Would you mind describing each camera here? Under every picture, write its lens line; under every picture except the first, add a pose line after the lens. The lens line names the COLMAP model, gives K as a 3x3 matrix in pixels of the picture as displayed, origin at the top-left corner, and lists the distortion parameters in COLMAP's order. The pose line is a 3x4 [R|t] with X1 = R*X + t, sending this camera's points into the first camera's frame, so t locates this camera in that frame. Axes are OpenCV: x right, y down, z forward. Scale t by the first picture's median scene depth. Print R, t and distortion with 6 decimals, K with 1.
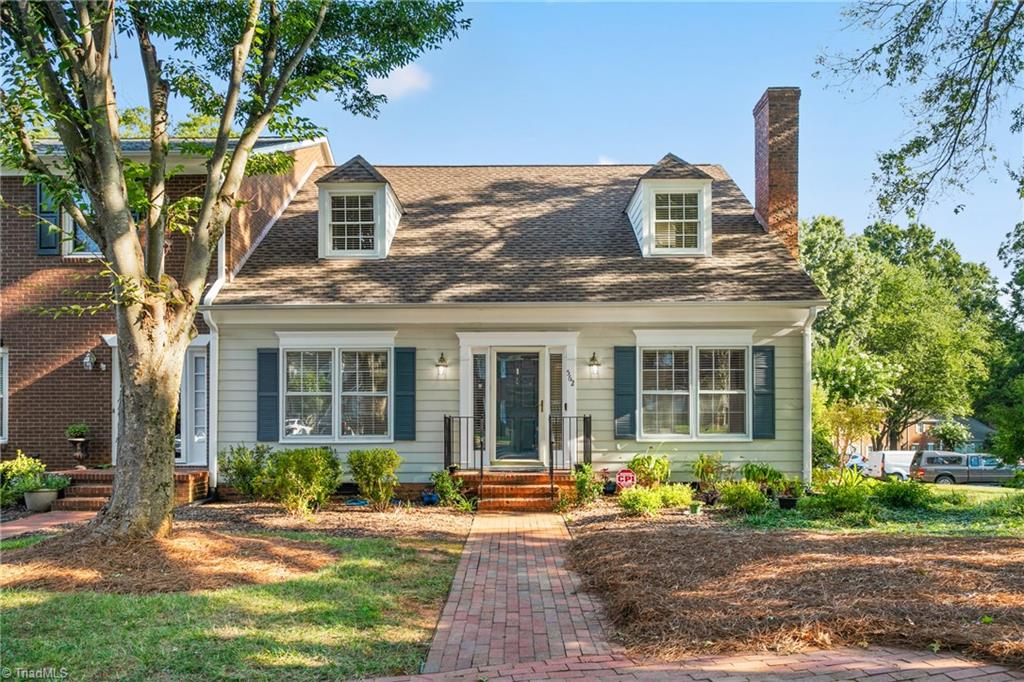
lens RADIAL K [[732.9, 0, 512.0], [0, 732.9, 341.0], [0, 0, 1]] dist [-0.000673, 0.003844]
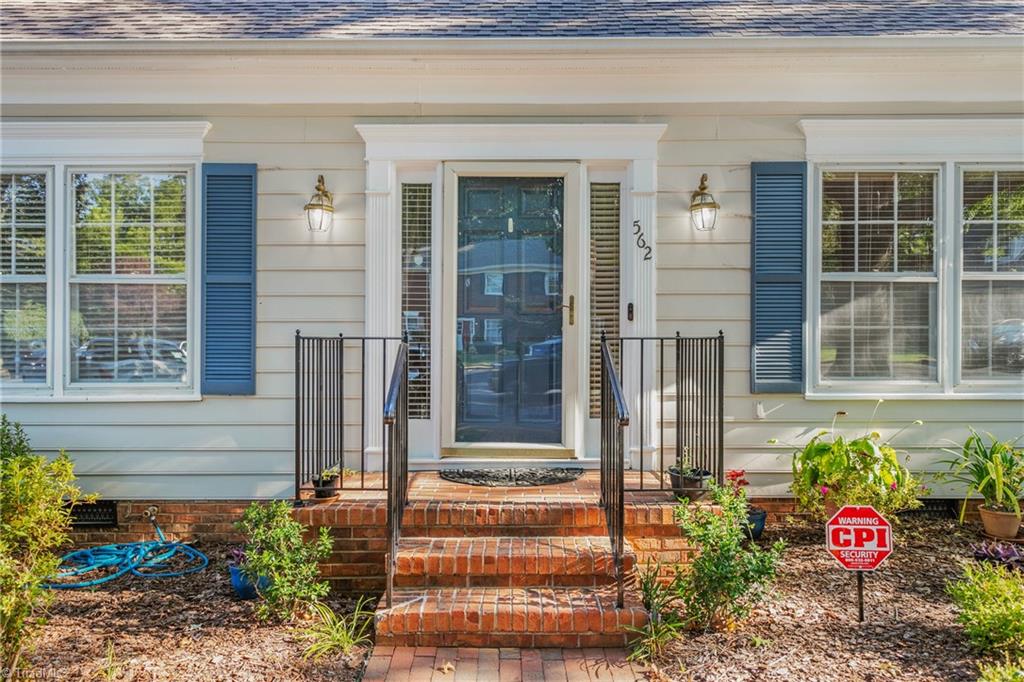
lens RADIAL K [[732.9, 0, 512.0], [0, 732.9, 341.0], [0, 0, 1]] dist [-0.000673, 0.003844]
pose [[0.999995, 0.001957, 0.002571, 0.007597], [-0.002195, 0.995353, 0.096273, 0.066717], [-0.002371, -0.096279, 0.995352, 0.596521]]
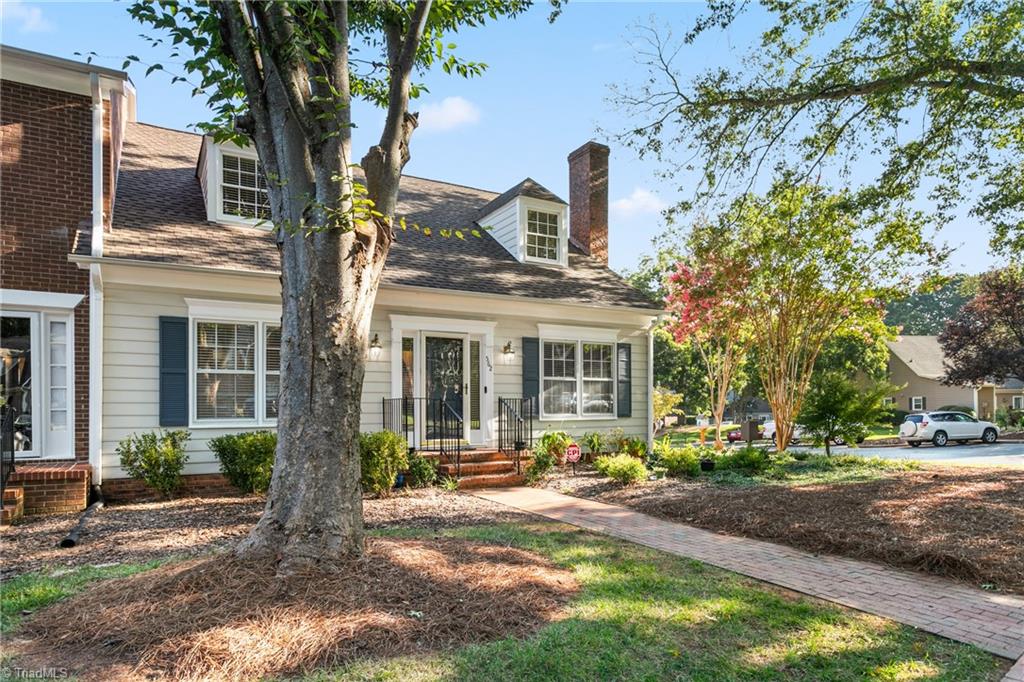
lens RADIAL K [[594.0, 0, 512.2], [0, 594.0, 353.9], [0, 0, 1]] dist [-0.005277, 0.000650]
pose [[0.866161, 0.041753, 0.498018, -0.334096], [-0.051195, 0.998675, 0.005311, 0.029292], [-0.497136, -0.030096, 0.867151, 0.210894]]
